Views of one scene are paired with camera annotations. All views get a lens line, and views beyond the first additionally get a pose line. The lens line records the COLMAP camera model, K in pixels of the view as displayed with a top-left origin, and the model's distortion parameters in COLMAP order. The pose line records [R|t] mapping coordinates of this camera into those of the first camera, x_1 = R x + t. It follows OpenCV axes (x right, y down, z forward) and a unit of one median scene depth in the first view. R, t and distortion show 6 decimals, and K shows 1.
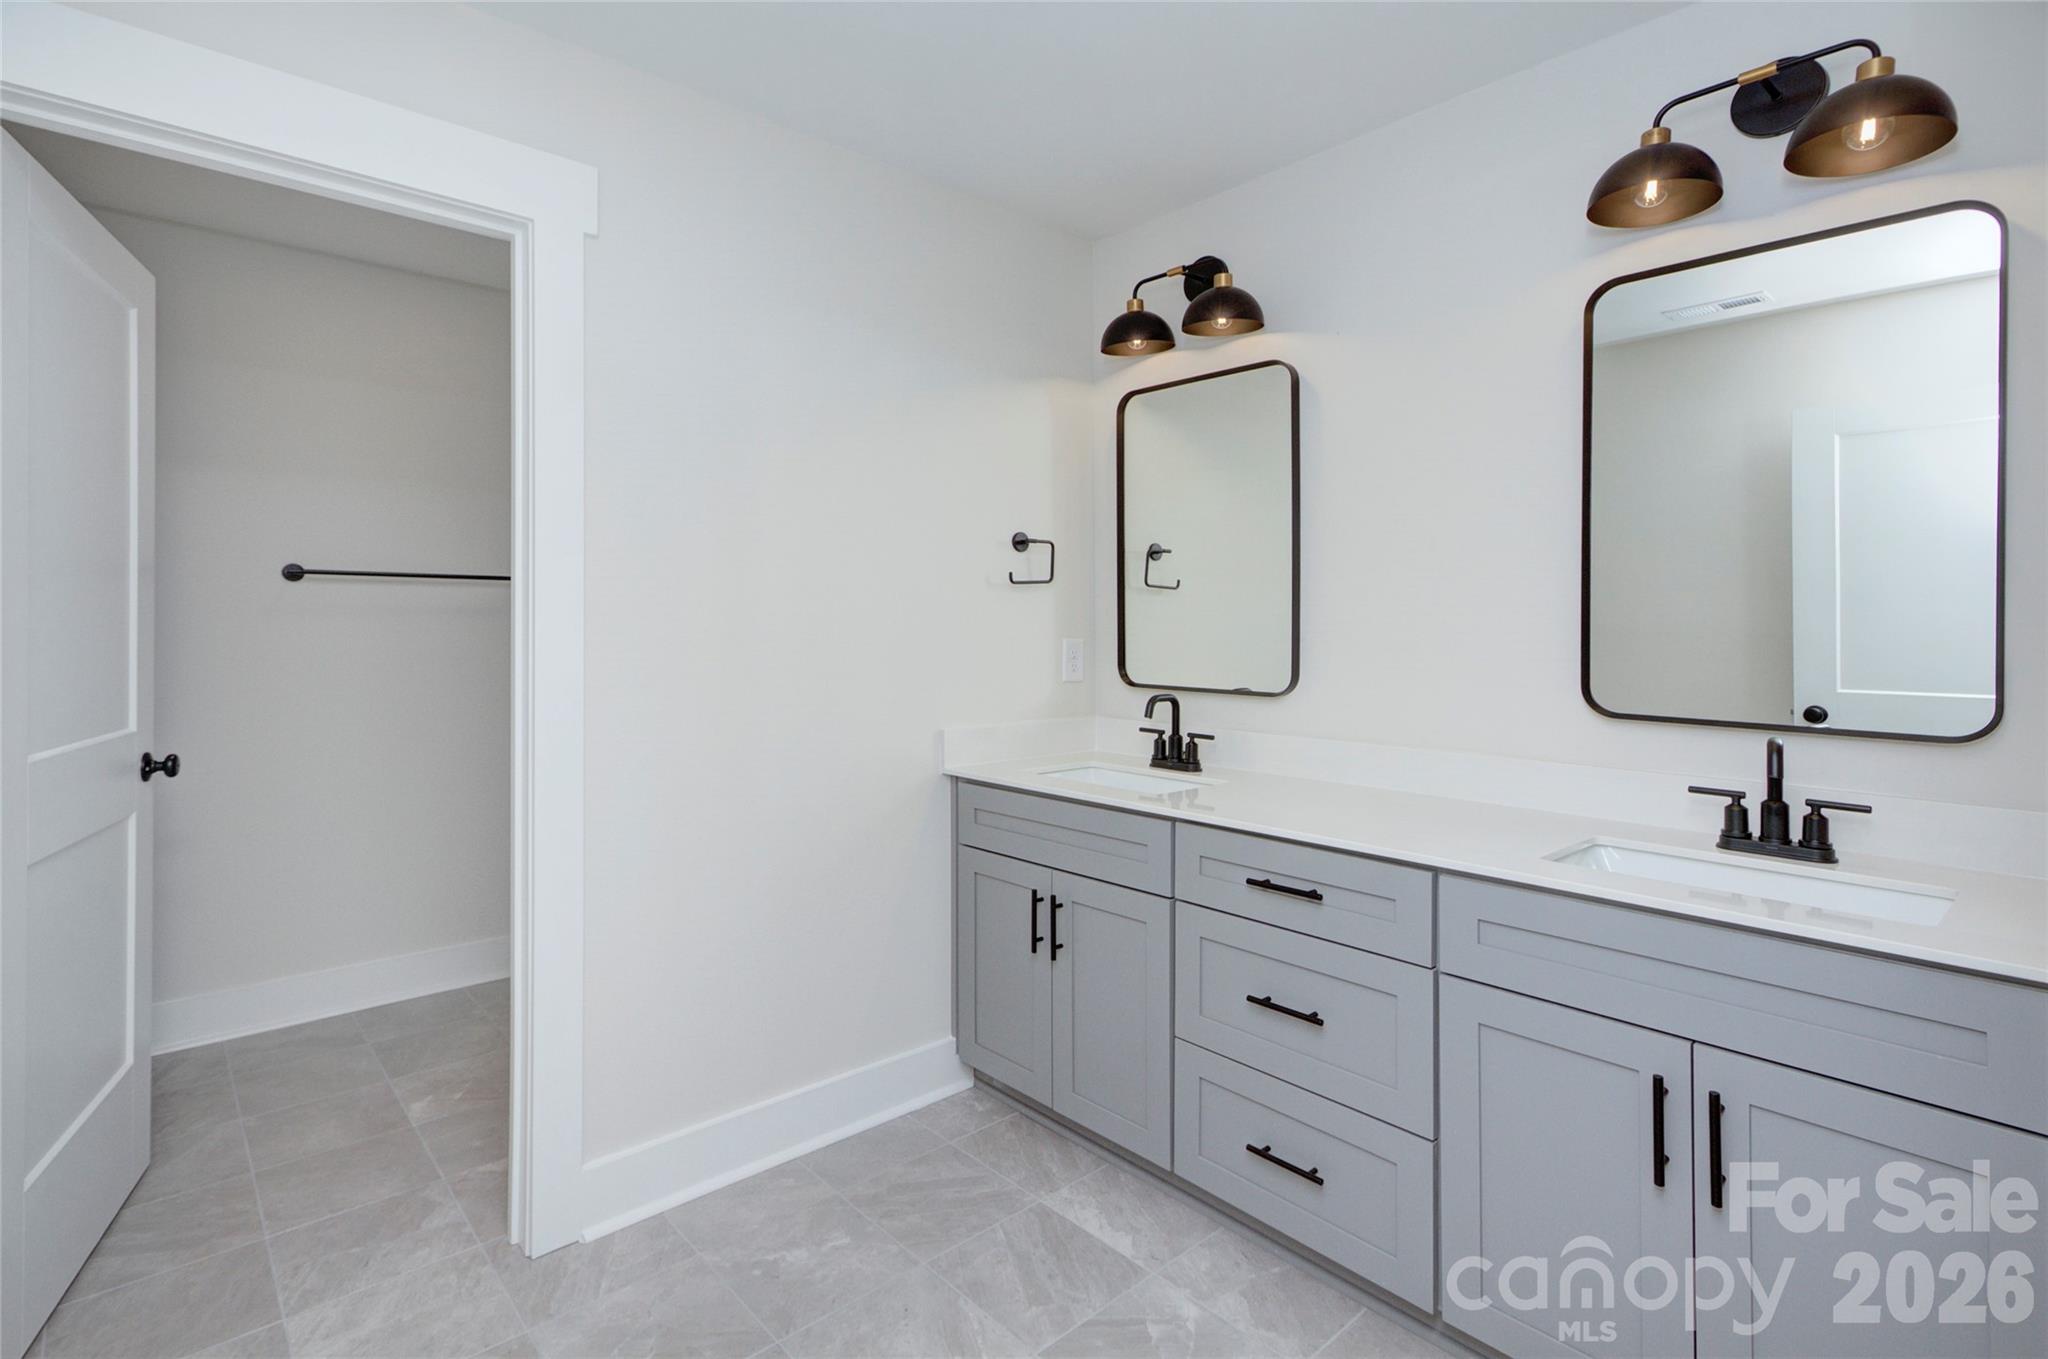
lens RADIAL K [[984.5, 0, 1023.0], [0, 984.5, 601.8], [0, 0, 1]] dist [0.000550, 0.000116]
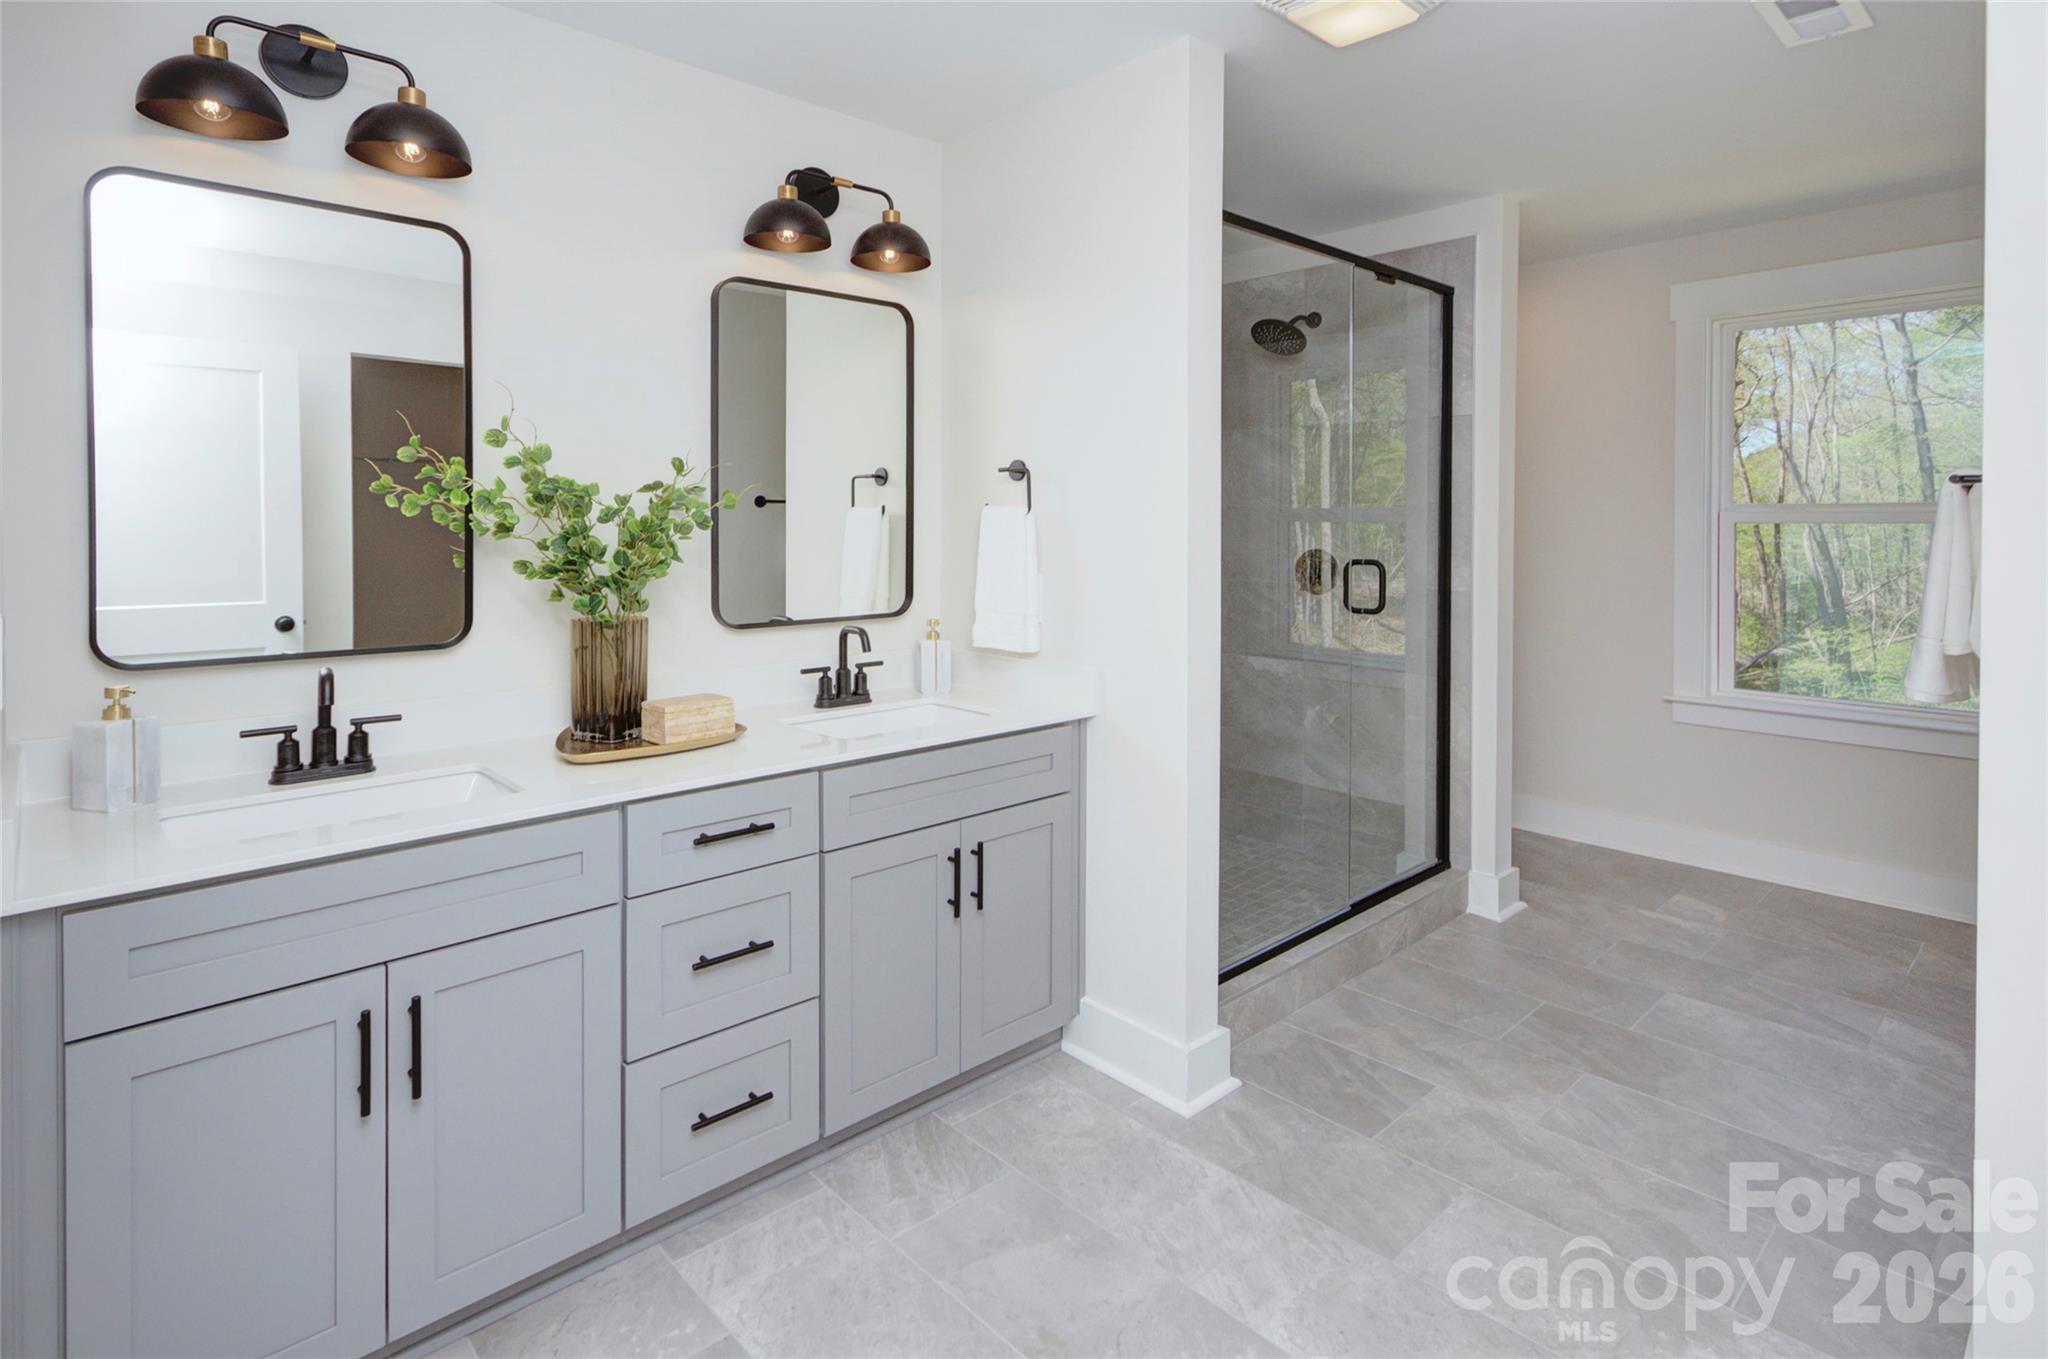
lens RADIAL K [[977.7, 0, 1022.8], [0, 977.7, 636.3], [0, 0, 1]] dist [0.000792, 0.000356]
pose [[0.002578, -0.099383, 0.995046, -0.281870], [-0.002828, 0.995045, 0.099390, 0.005361], [-0.999993, -0.003070, 0.002284, 0.314415]]
